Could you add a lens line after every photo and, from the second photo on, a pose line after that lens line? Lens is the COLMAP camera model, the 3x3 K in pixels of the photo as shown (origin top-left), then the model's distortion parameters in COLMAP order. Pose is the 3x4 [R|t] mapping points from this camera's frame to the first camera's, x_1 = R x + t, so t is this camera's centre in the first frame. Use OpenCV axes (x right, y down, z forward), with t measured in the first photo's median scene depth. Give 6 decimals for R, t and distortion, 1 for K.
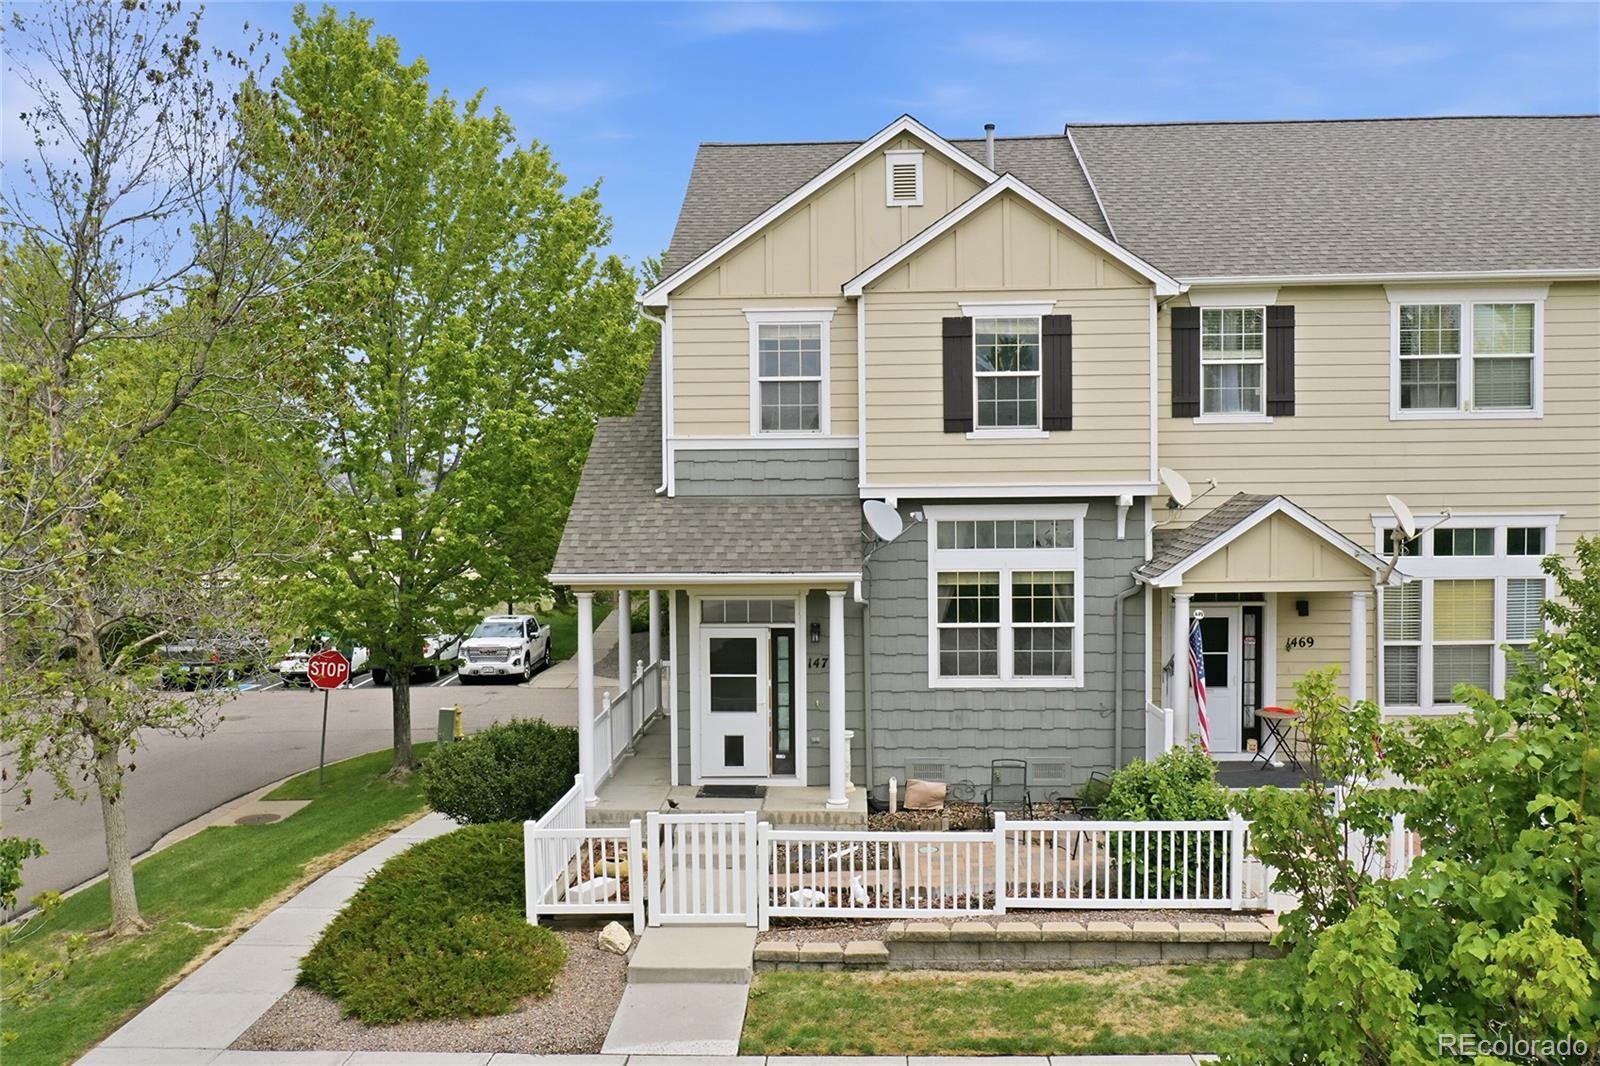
lens RADIAL K [[1243.1, 0, 796.9], [0, 1243.1, 536.7], [0, 0, 1]] dist [-0.014393, -0.004567]
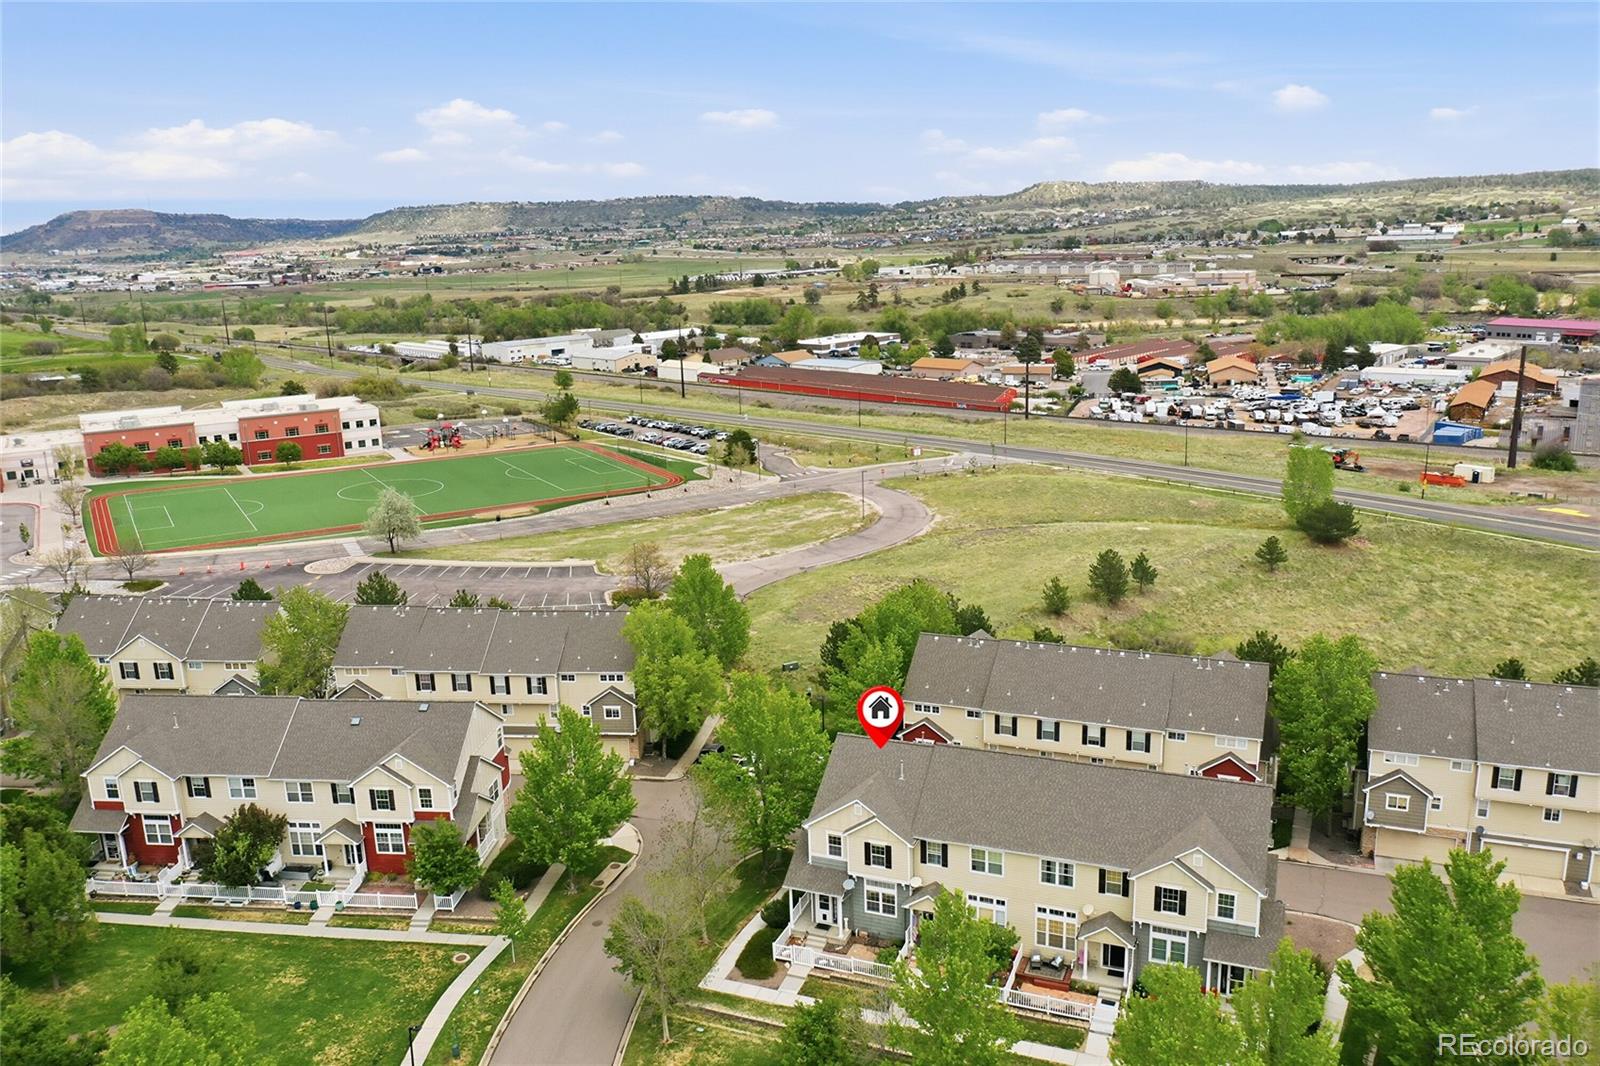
lens RADIAL K [[1243.1, 0, 796.9], [0, 1243.1, 536.7], [0, 0, 1]] dist [-0.014393, -0.004567]
pose [[0.938180, 0.059057, -0.341073, 1.344641], [0.017479, 0.975999, 0.217074, -2.214350], [0.345706, -0.209616, 0.914630, -2.951087]]
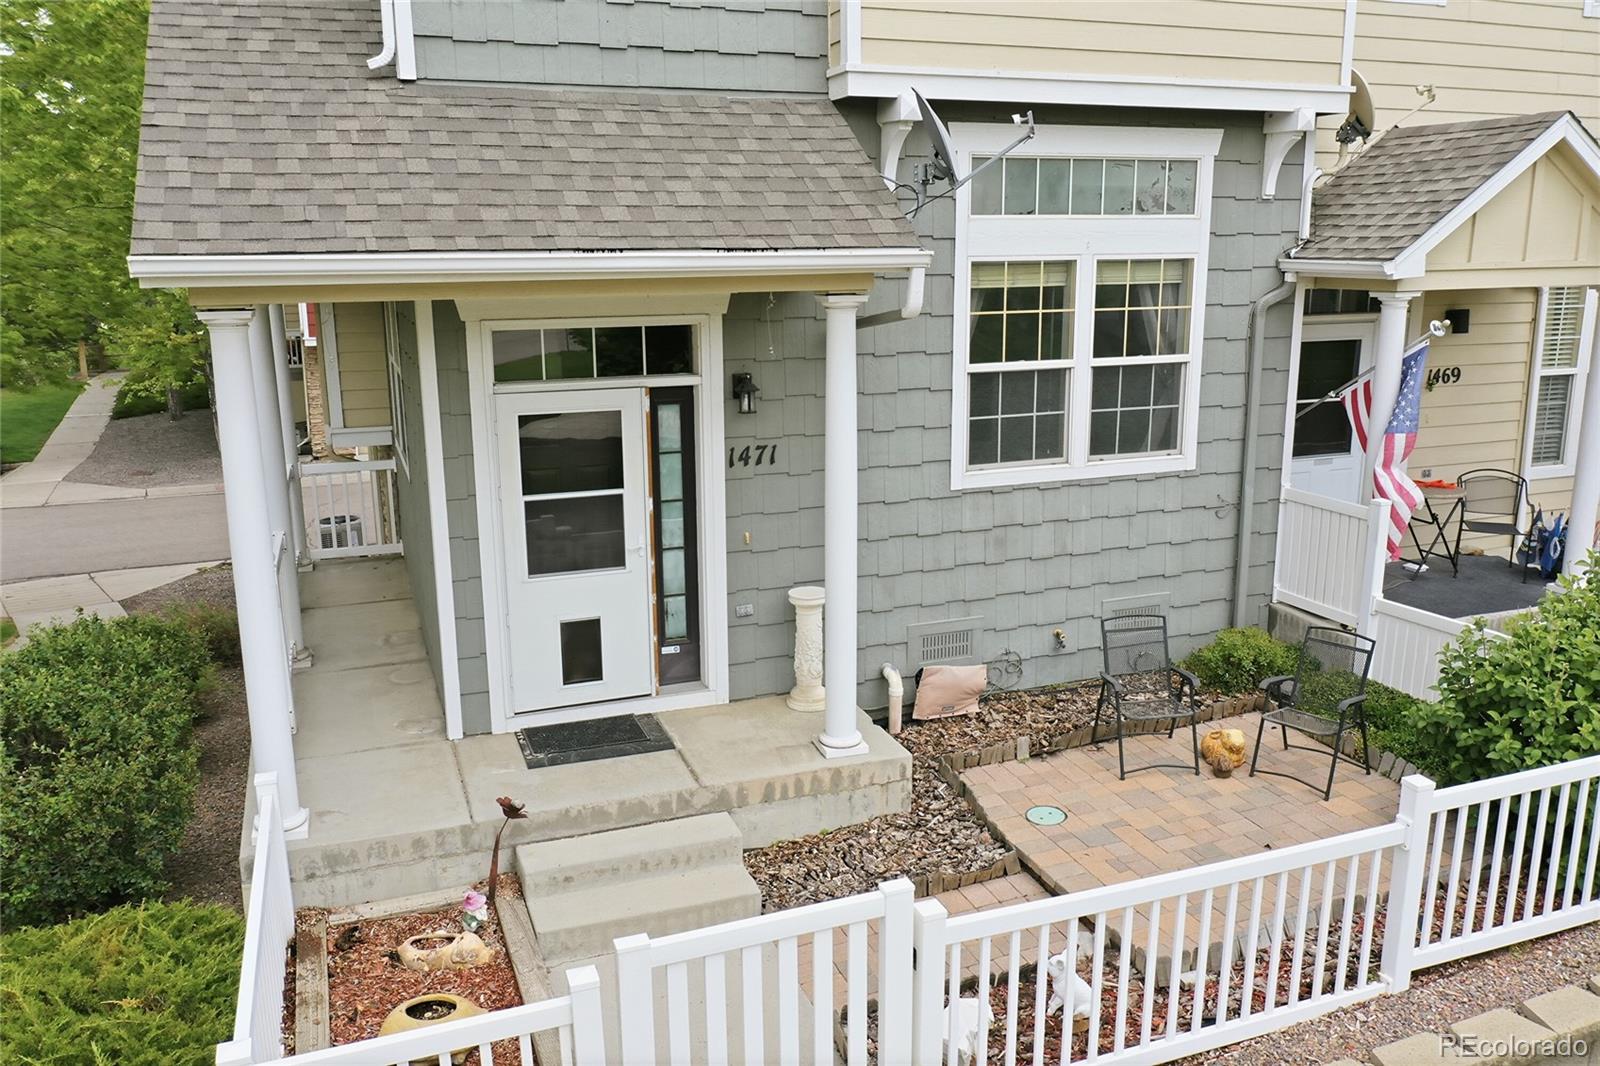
lens RADIAL K [[1243.1, 0, 796.9], [0, 1243.1, 536.7], [0, 0, 1]] dist [-0.014393, -0.004567]
pose [[0.921654, -0.088100, 0.377878, -0.152758], [0.015232, 0.981346, 0.191644, 0.040662], [-0.387713, -0.170874, 0.905804, 0.556334]]
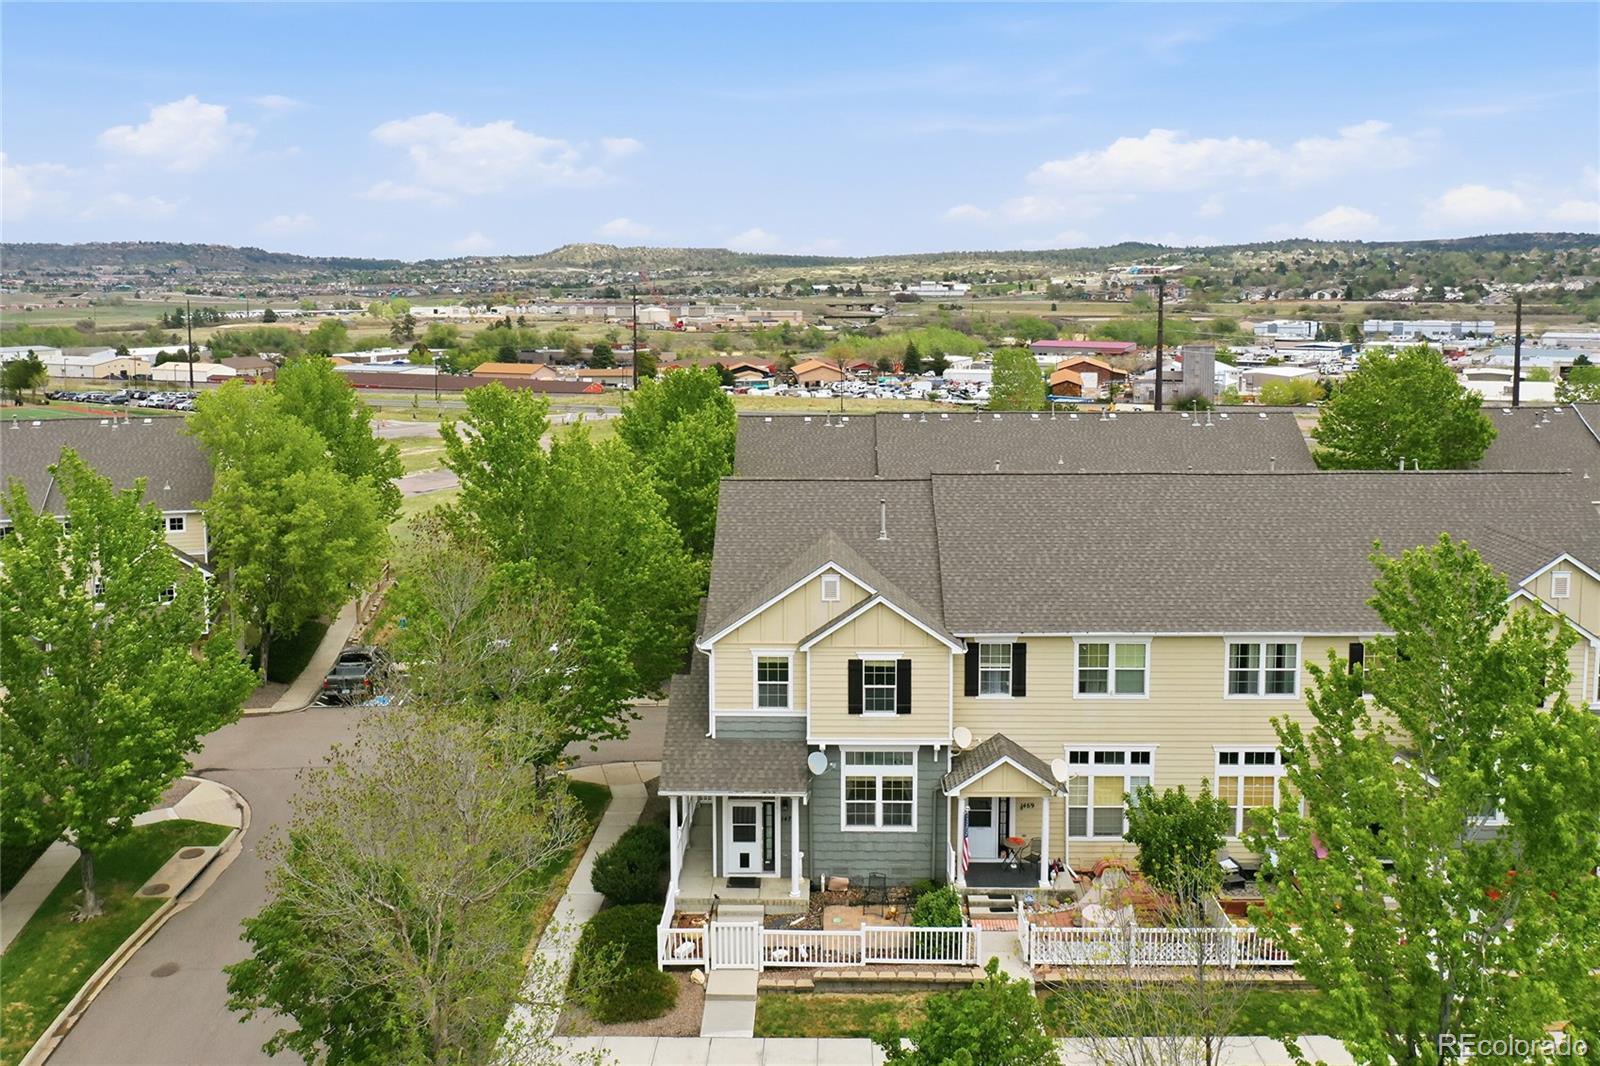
lens RADIAL K [[1277.3, 0, 792.8], [0, 1277.3, 416.0], [0, 0, 1]] dist [-0.019348, -0.003537]
pose [[0.999881, 0.004325, 0.014821, -0.006018], [-0.005270, 0.997914, 0.064342, -0.693255], [-0.014512, -0.064413, 0.997818, -1.036619]]
